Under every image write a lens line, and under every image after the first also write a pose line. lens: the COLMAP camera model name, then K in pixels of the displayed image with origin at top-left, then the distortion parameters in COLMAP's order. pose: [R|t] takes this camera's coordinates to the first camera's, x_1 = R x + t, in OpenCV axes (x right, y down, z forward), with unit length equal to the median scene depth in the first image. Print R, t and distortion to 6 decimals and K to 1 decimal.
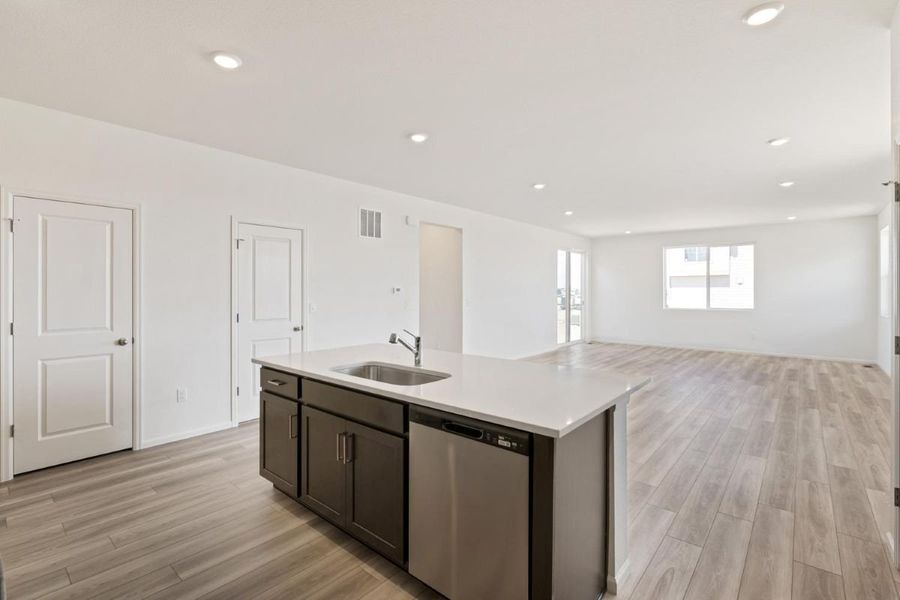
lens RADIAL K [[409.2, 0, 439.3], [0, 409.2, 290.9], [0, 0, 1]] dist [-0.012987, 0.000946]
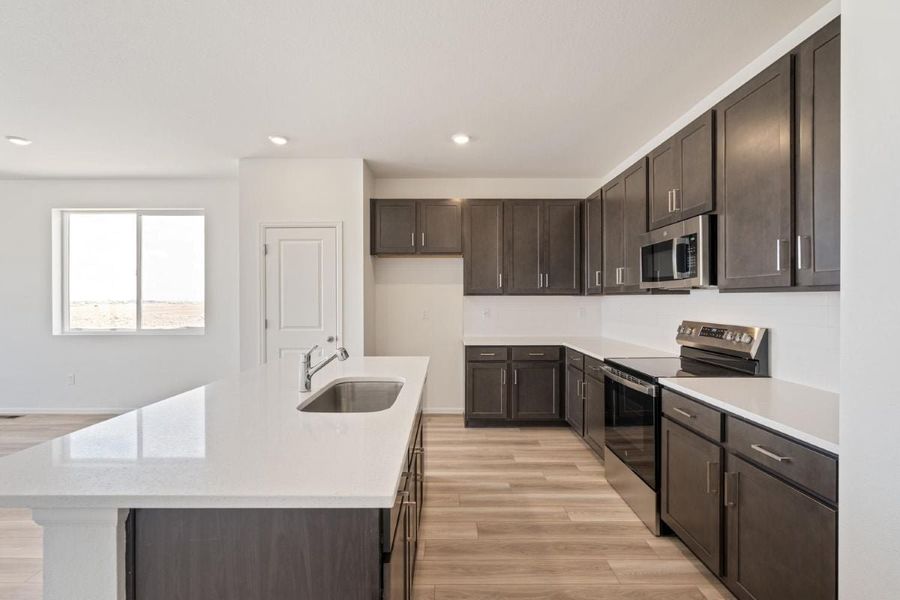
lens RADIAL K [[410.7, 0, 446.5], [0, 410.7, 299.3], [0, 0, 1]] dist [-0.002057, -0.000182]
pose [[-0.666177, 0.001426, 0.745792, -0.298066], [0.003876, 0.999991, 0.001550, 0.002666], [-0.745784, 0.003923, -0.666177, 0.487490]]
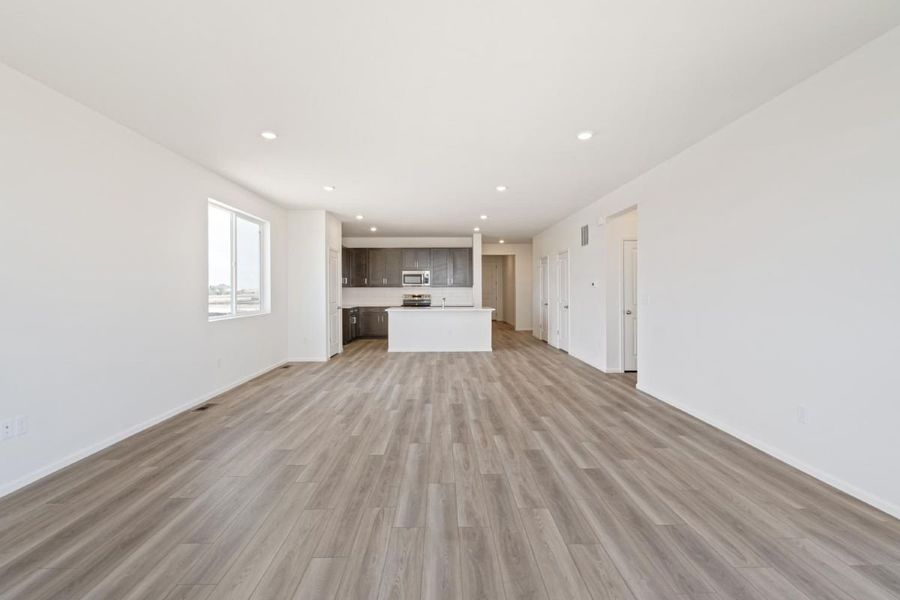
lens RADIAL K [[409.2, 0, 439.3], [0, 409.2, 290.9], [0, 0, 1]] dist [-0.012987, 0.000946]
pose [[-0.744797, 0.005834, -0.667265, 0.843608], [0.004697, 0.999983, 0.003499, 0.009095], [0.667274, -0.000528, -0.744812, 1.316677]]
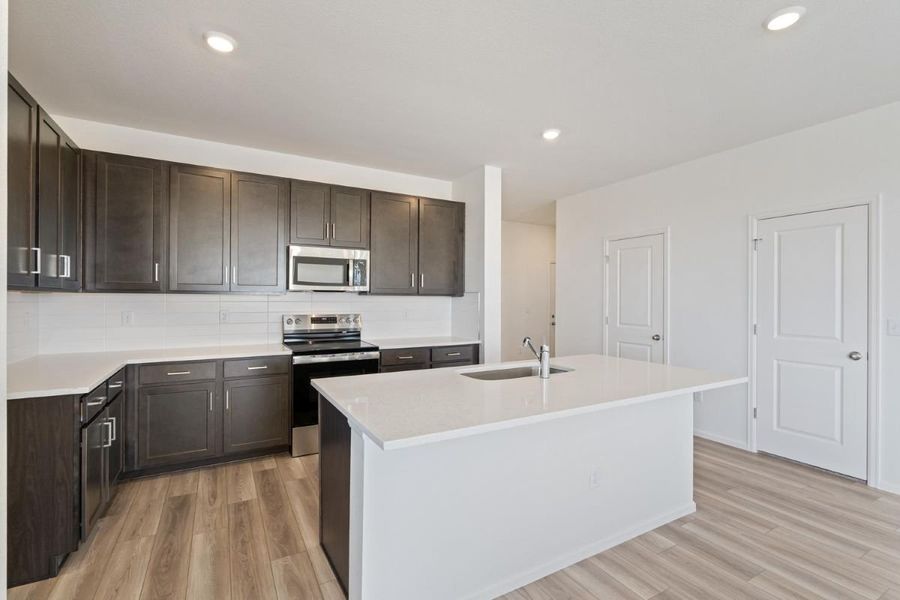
lens RADIAL K [[410.7, 0, 446.5], [0, 410.7, 299.3], [0, 0, 1]] dist [-0.002057, -0.000182]
pose [[-0.319282, -0.000091, -0.947660, 0.326703], [-0.003832, 0.999992, 0.001195, 0.003834], [0.947652, 0.004013, -0.319280, 0.400445]]
